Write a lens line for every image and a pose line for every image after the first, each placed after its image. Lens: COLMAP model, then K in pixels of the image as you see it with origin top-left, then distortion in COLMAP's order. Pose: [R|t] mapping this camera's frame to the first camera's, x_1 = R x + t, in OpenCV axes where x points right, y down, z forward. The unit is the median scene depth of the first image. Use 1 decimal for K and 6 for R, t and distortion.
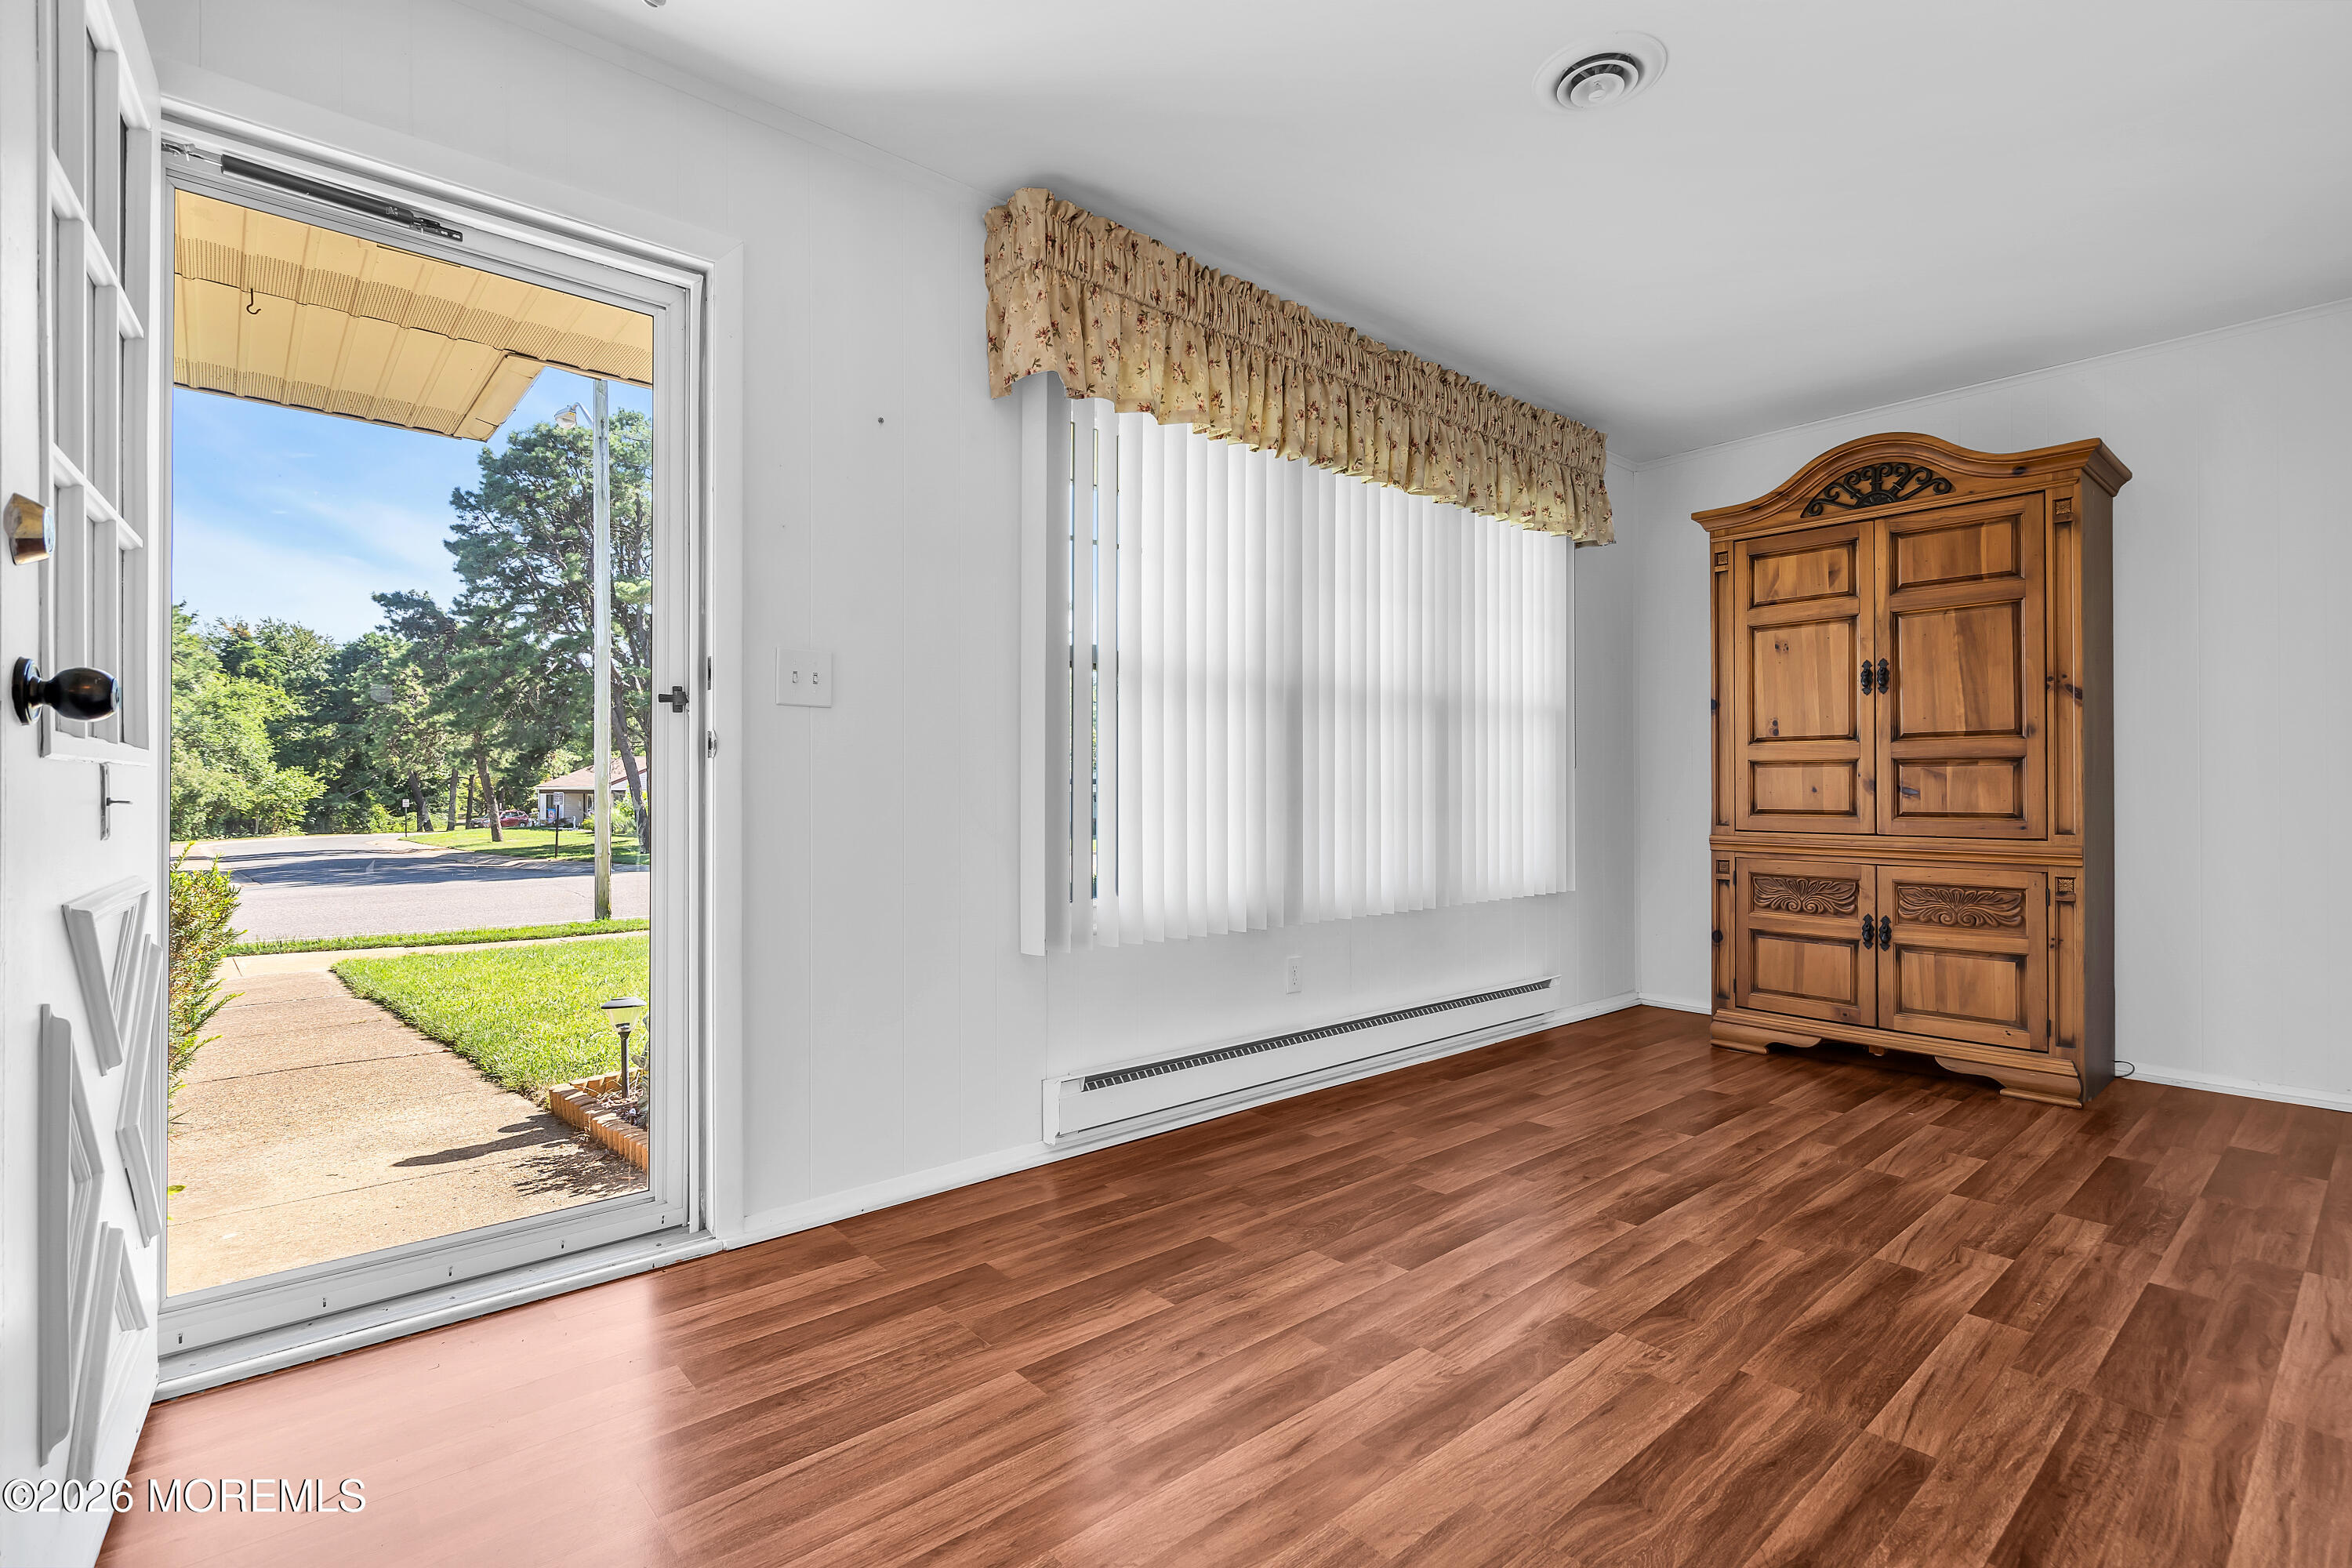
lens RADIAL K [[1088.3, 0, 1155.2], [0, 1088.3, 785.8], [0, 0, 1]] dist [0.001232, 0.000917]
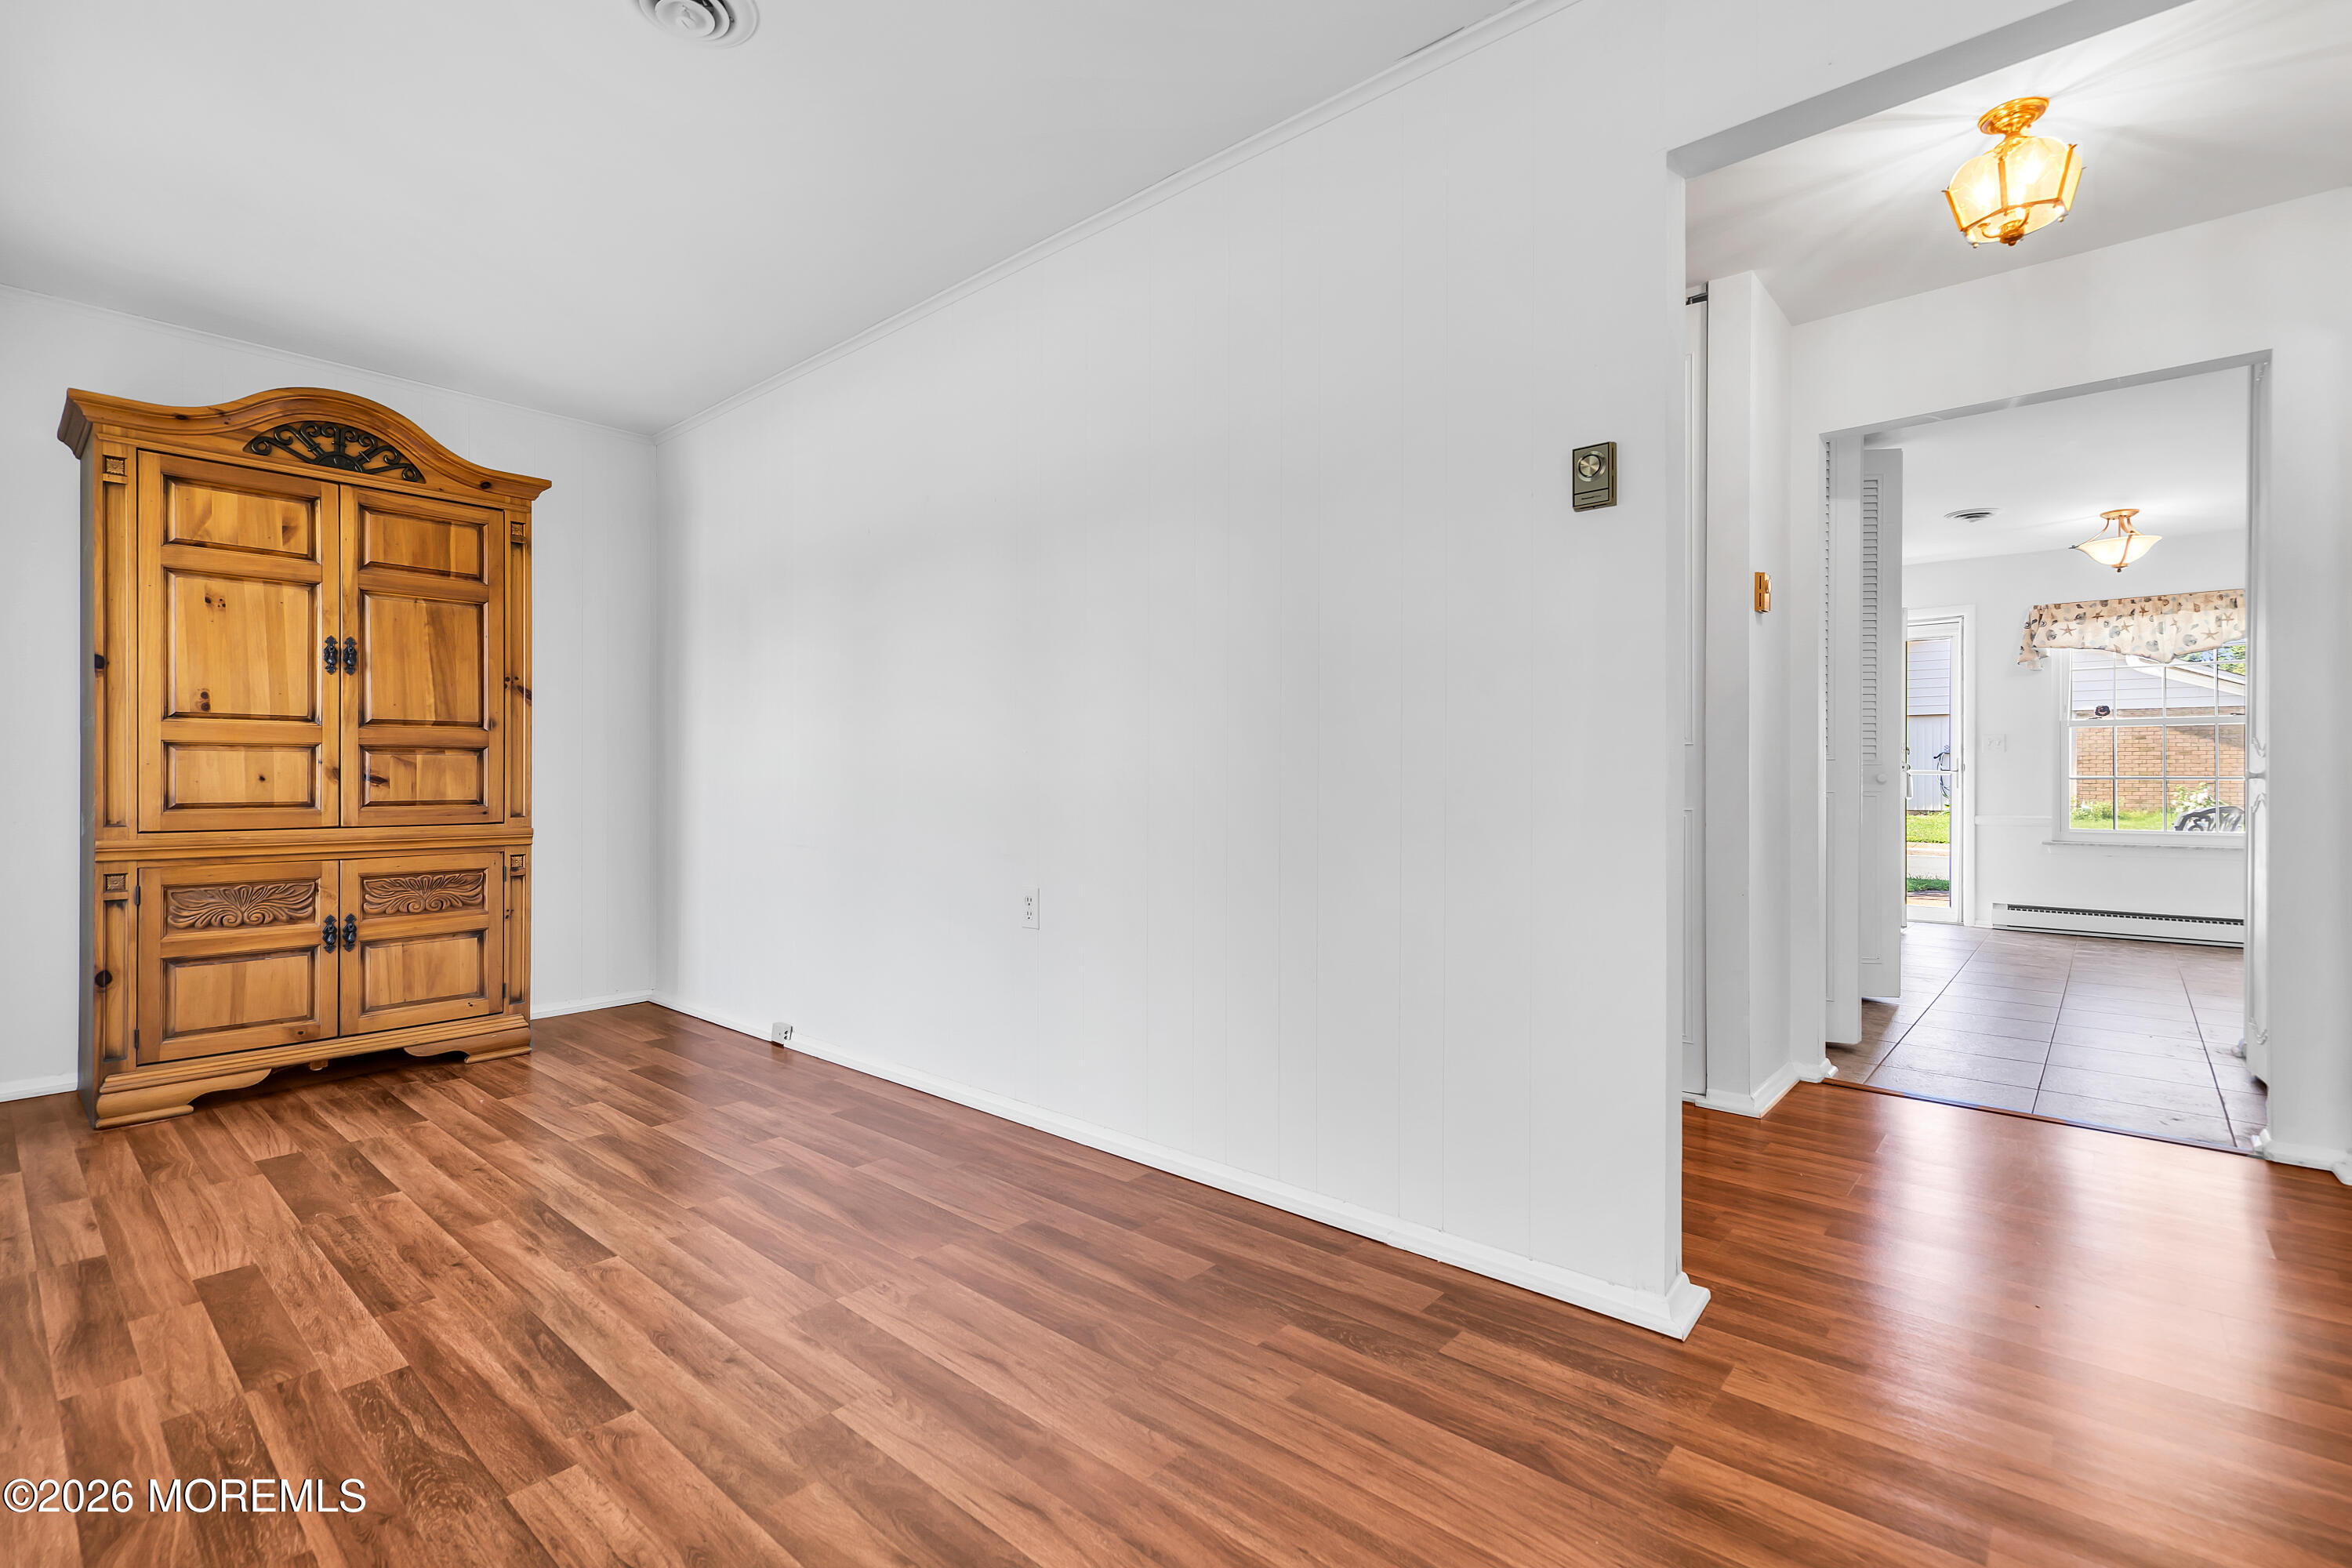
lens RADIAL K [[1073.0, 0, 1159.7], [0, 1073.0, 781.9], [0, 0, 1]] dist [0.000092, 0.000015]
pose [[-0.139564, -0.004768, 0.990202, -0.354268], [-0.002414, 0.999987, 0.004475, 0.001168], [-0.990210, -0.001766, -0.139574, 0.469718]]
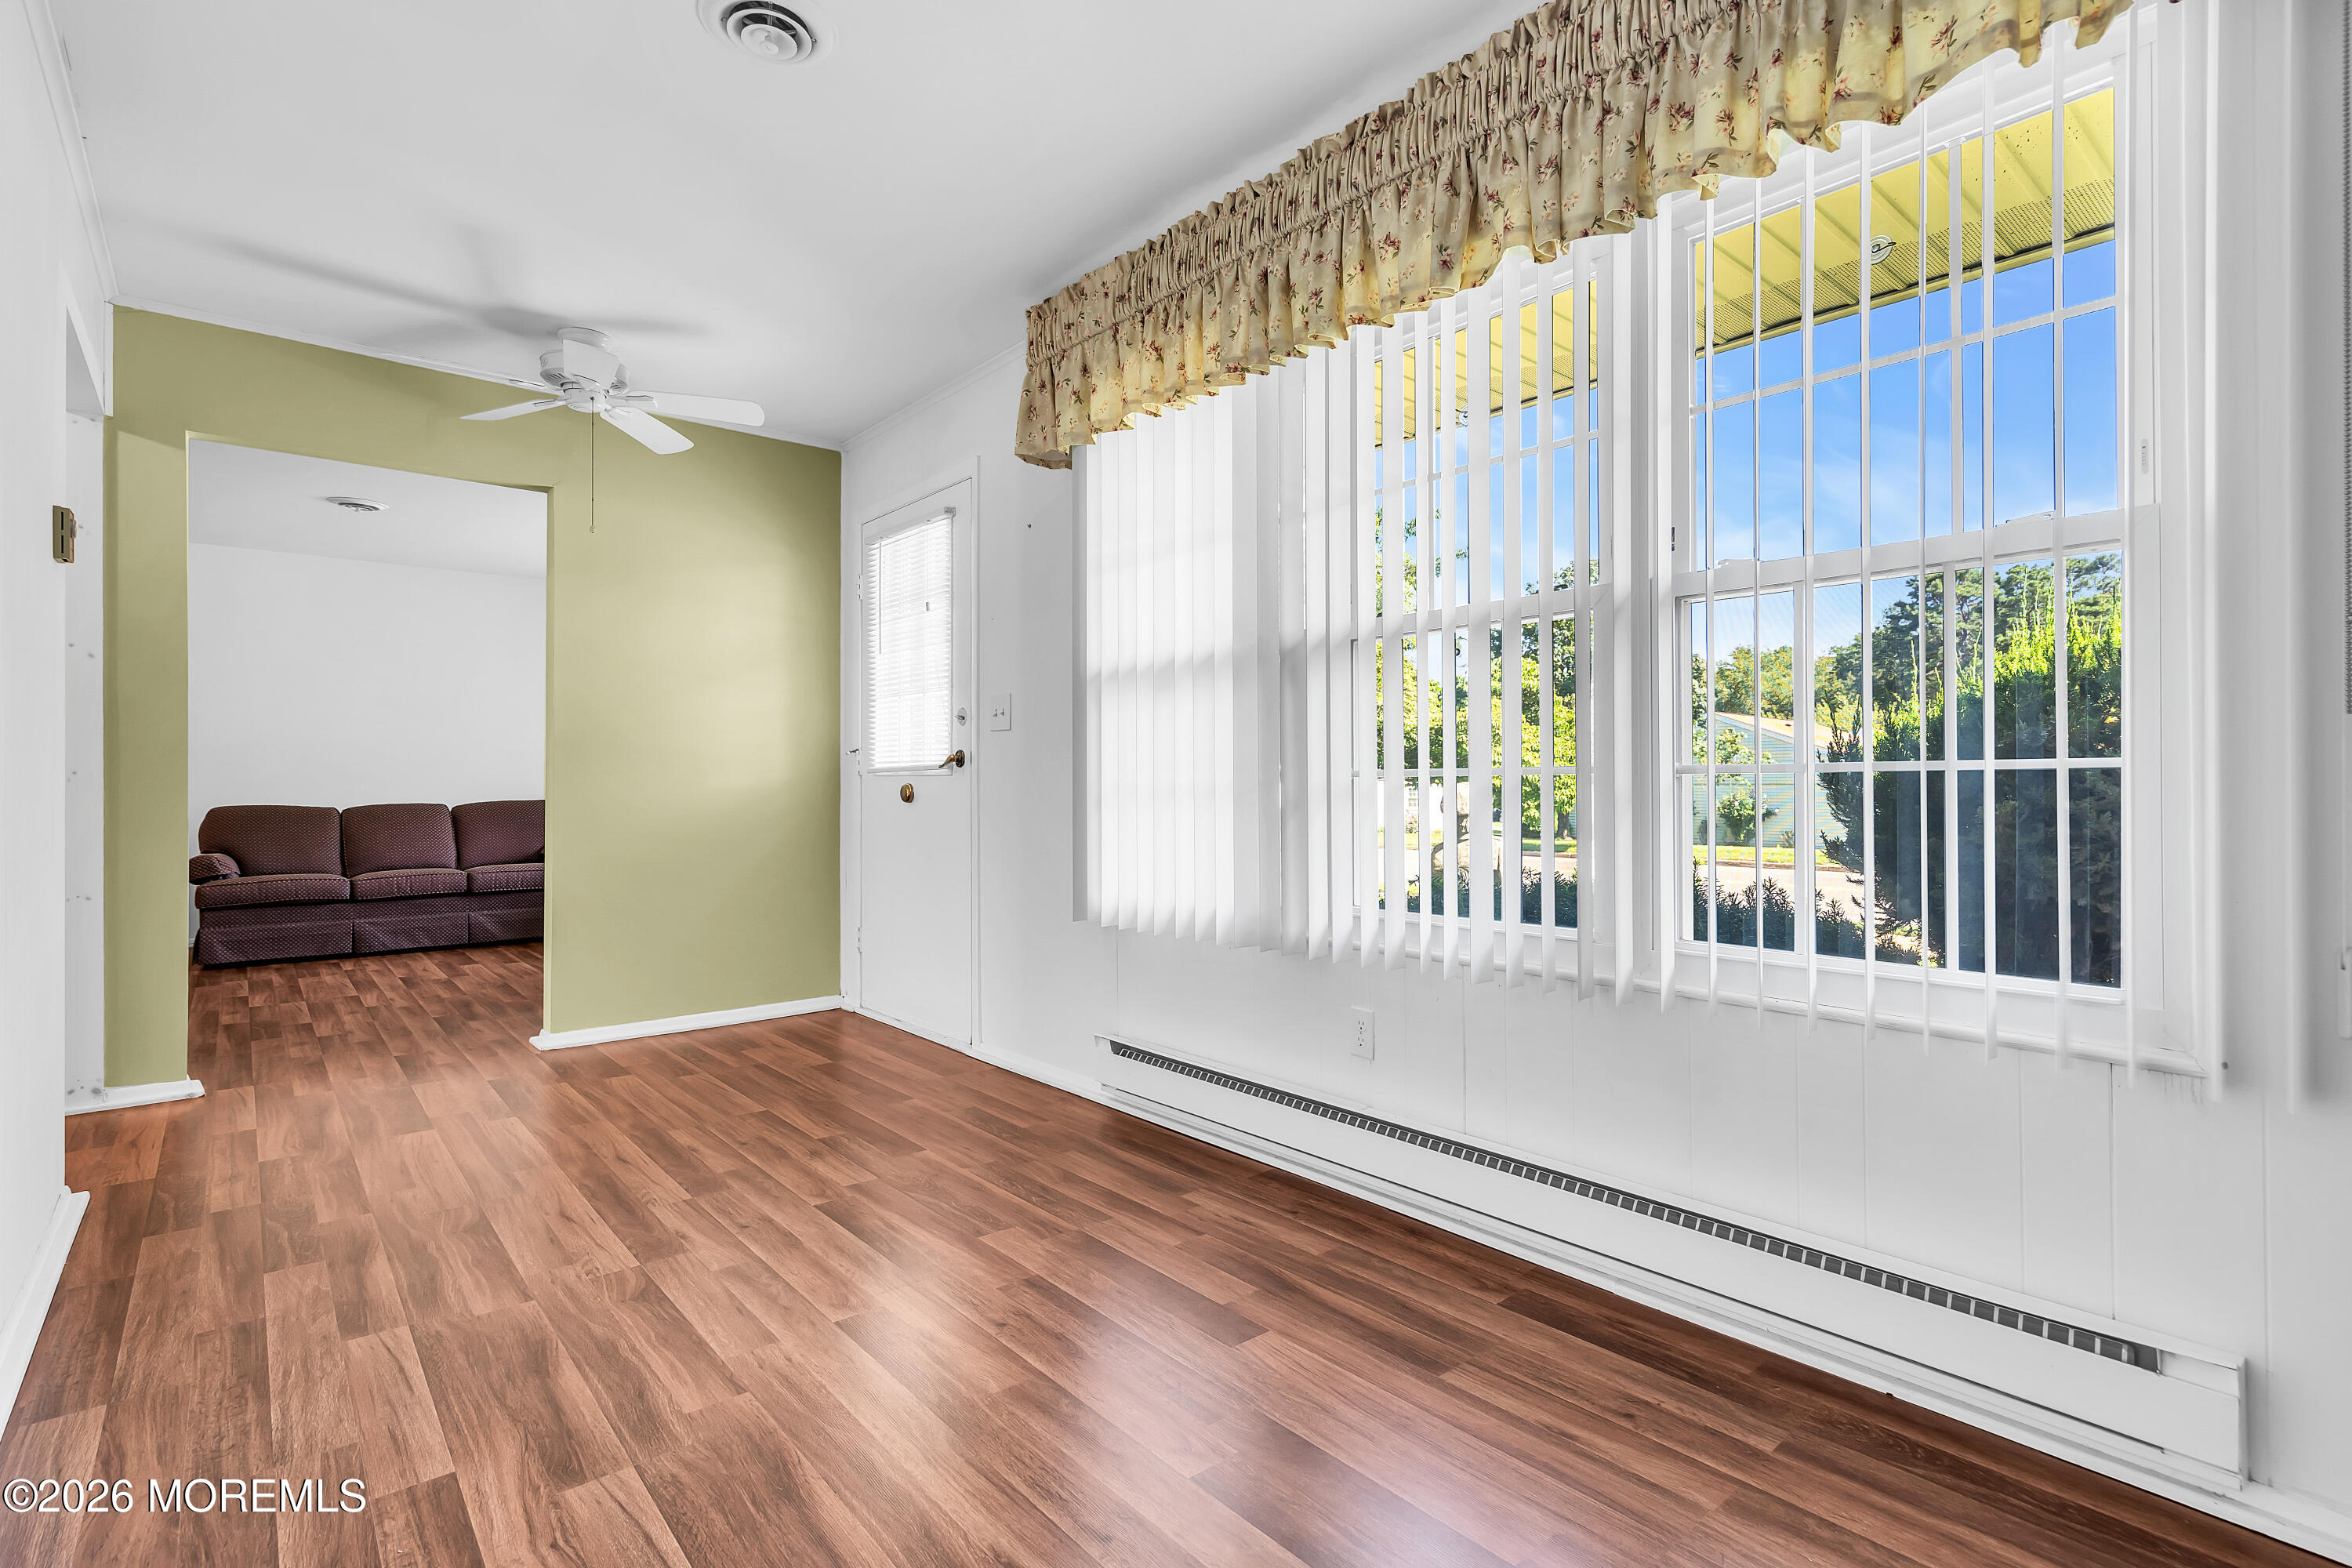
lens RADIAL K [[1088.3, 0, 1155.2], [0, 1088.3, 785.8], [0, 0, 1]] dist [0.001232, 0.000917]
pose [[-0.004665, 0.000541, -0.999989, 0.870823], [0.005462, 0.999985, 0.000516, 0.003753], [0.999974, -0.005460, -0.004667, 0.865719]]
